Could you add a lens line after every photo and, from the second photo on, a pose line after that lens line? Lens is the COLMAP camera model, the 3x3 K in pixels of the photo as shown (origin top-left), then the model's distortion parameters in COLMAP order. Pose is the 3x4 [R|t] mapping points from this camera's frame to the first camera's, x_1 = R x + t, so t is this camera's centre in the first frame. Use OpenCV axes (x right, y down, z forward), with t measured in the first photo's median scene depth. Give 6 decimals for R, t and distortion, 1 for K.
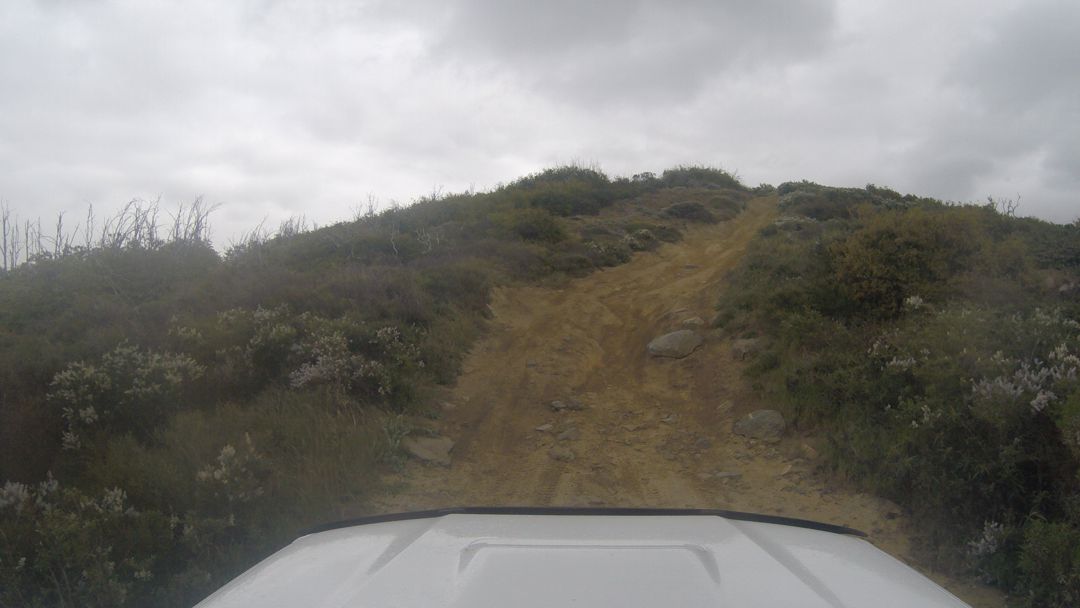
lens RADIAL K [[655.2, 0, 540.0], [0, 655.2, 304.0], [0, 0, 1]] dist [-0.262875, 0.082619]
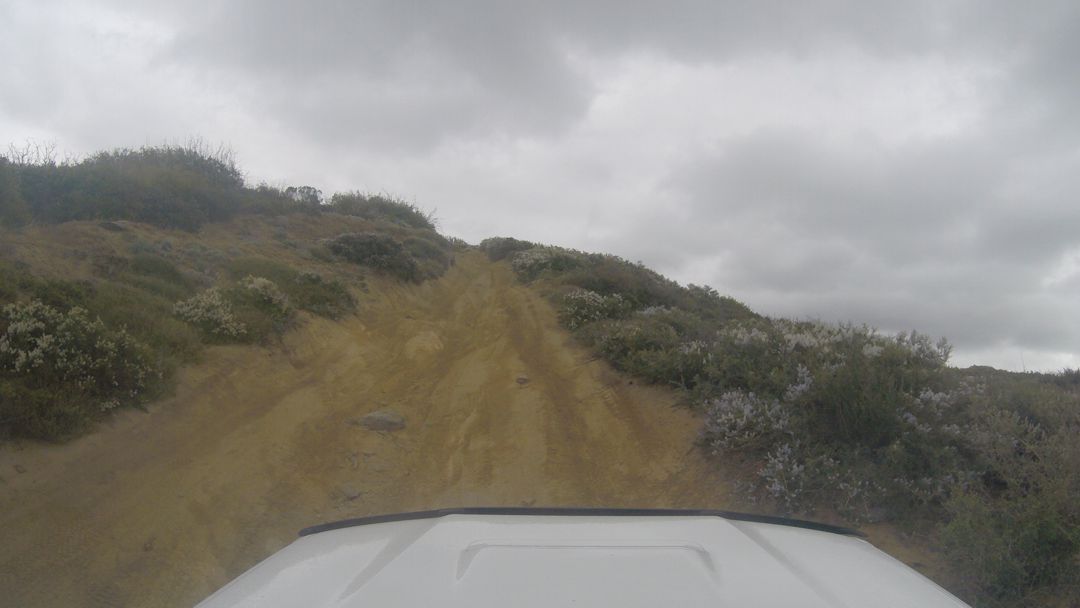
lens RADIAL K [[655.2, 0, 540.0], [0, 655.2, 304.0], [0, 0, 1]] dist [-0.262875, 0.082619]
pose [[0.857605, 0.135122, 0.496241, 0.106831], [-0.095606, 0.989937, -0.104325, -0.068621], [-0.505344, 0.042026, 0.861894, 0.536799]]
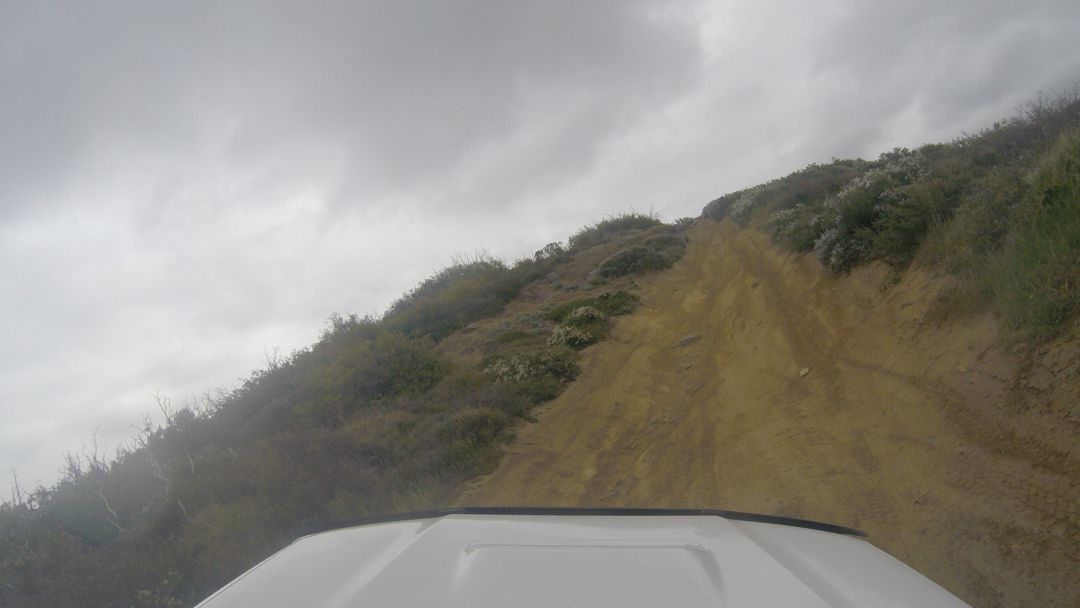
lens RADIAL K [[655.2, 0, 540.0], [0, 655.2, 304.0], [0, 0, 1]] dist [-0.262875, 0.082619]
pose [[0.937159, -0.324563, 0.128032, 0.045101], [0.341455, 0.928588, -0.145373, -0.038993], [-0.071706, 0.179955, 0.981058, 0.366237]]
